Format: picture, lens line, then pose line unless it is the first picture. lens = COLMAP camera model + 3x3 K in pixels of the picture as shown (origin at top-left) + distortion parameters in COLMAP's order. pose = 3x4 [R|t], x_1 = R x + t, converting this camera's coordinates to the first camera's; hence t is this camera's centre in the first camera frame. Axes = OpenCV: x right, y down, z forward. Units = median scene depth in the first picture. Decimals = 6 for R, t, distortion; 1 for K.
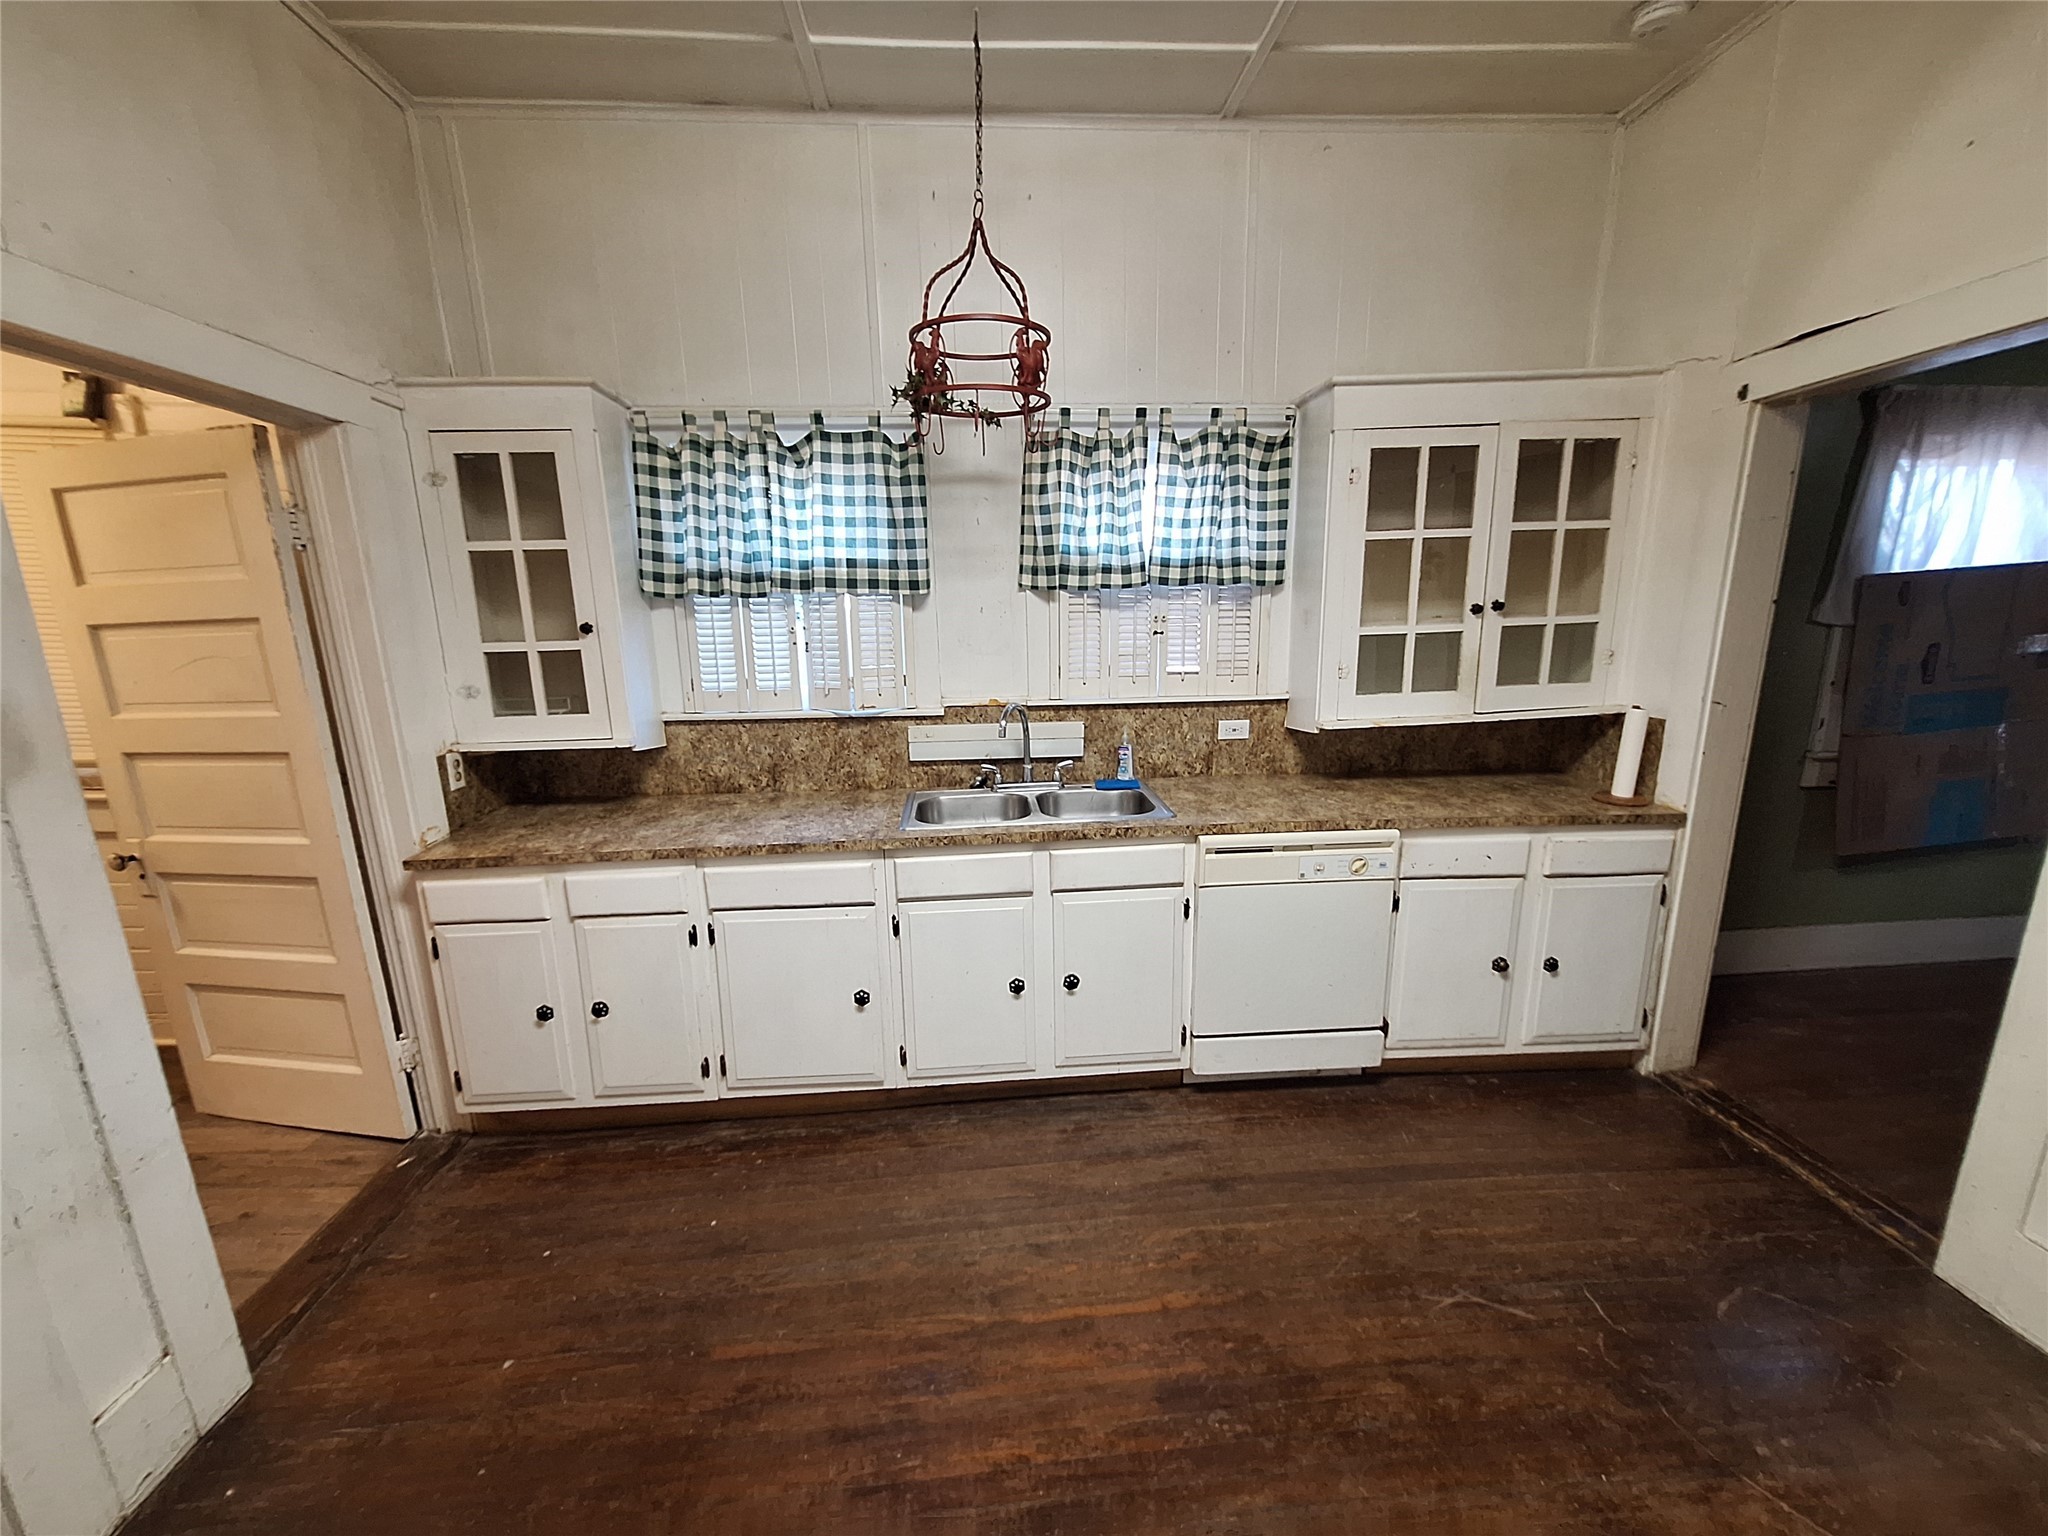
lens RADIAL K [[795.4, 0, 1024.0], [0, 795.4, 768.0], [0, 0, 1]] dist [0.000045, -0.000007]
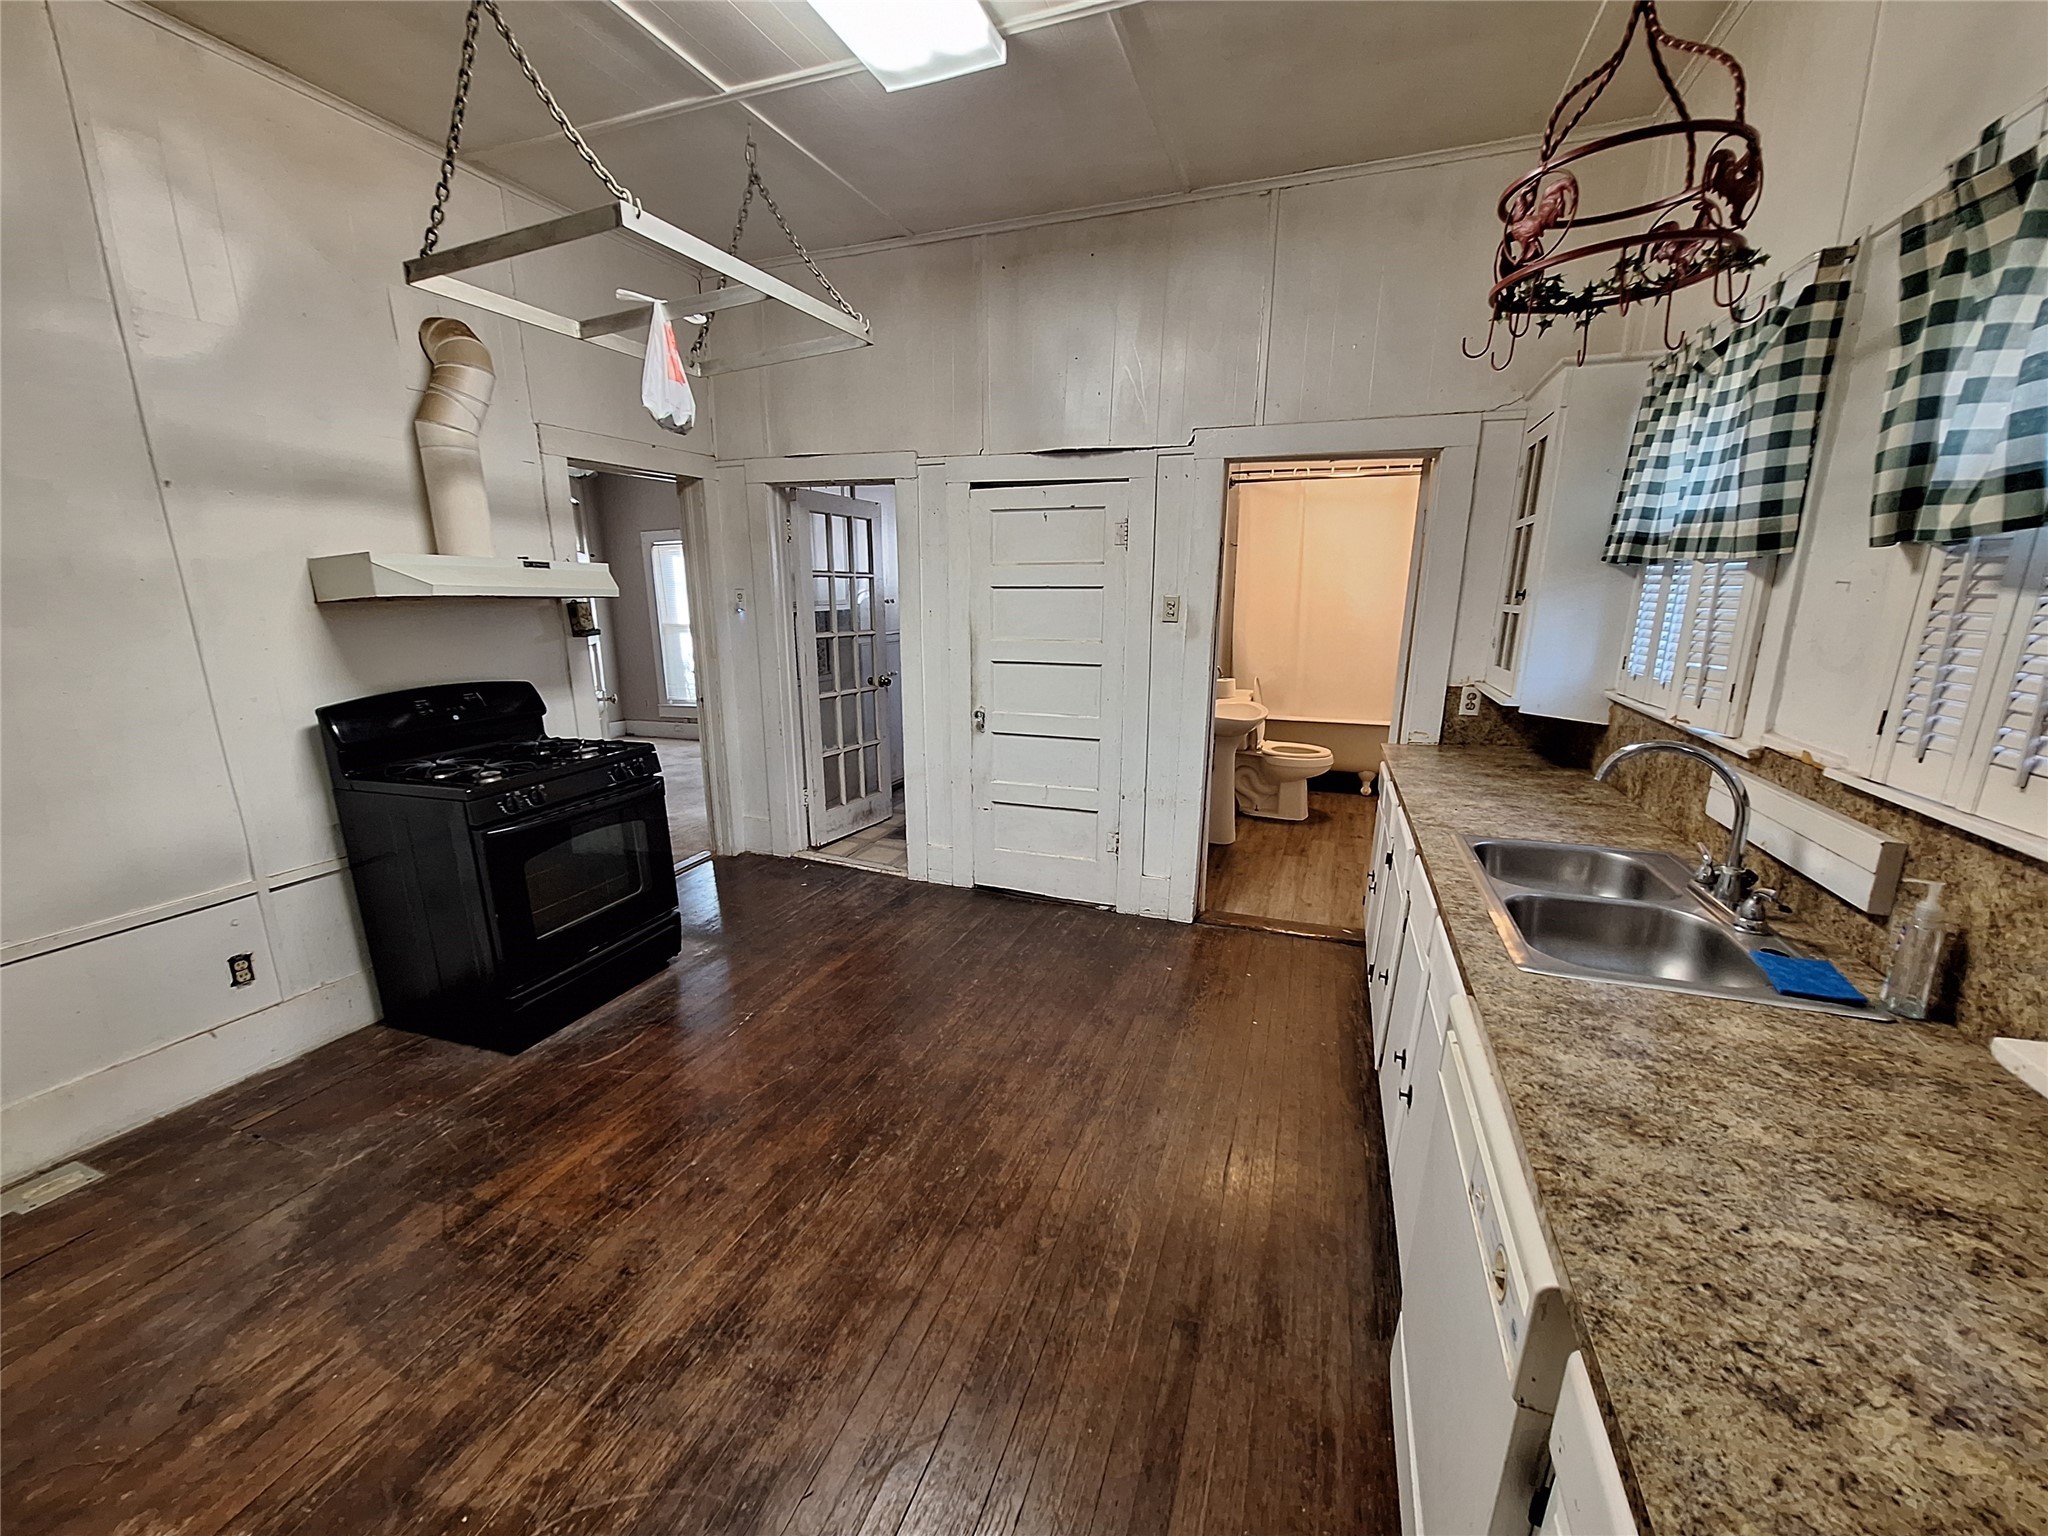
lens RADIAL K [[816.5, 0, 1021.9], [0, 816.5, 795.7], [0, 0, 1]] dist [-0.000303, -0.000060]
pose [[-0.408976, 0.246264, -0.878688, 0.762768], [-0.190425, 0.918669, 0.346101, -0.170267], [0.892455, 0.308872, -0.328819, 0.810317]]
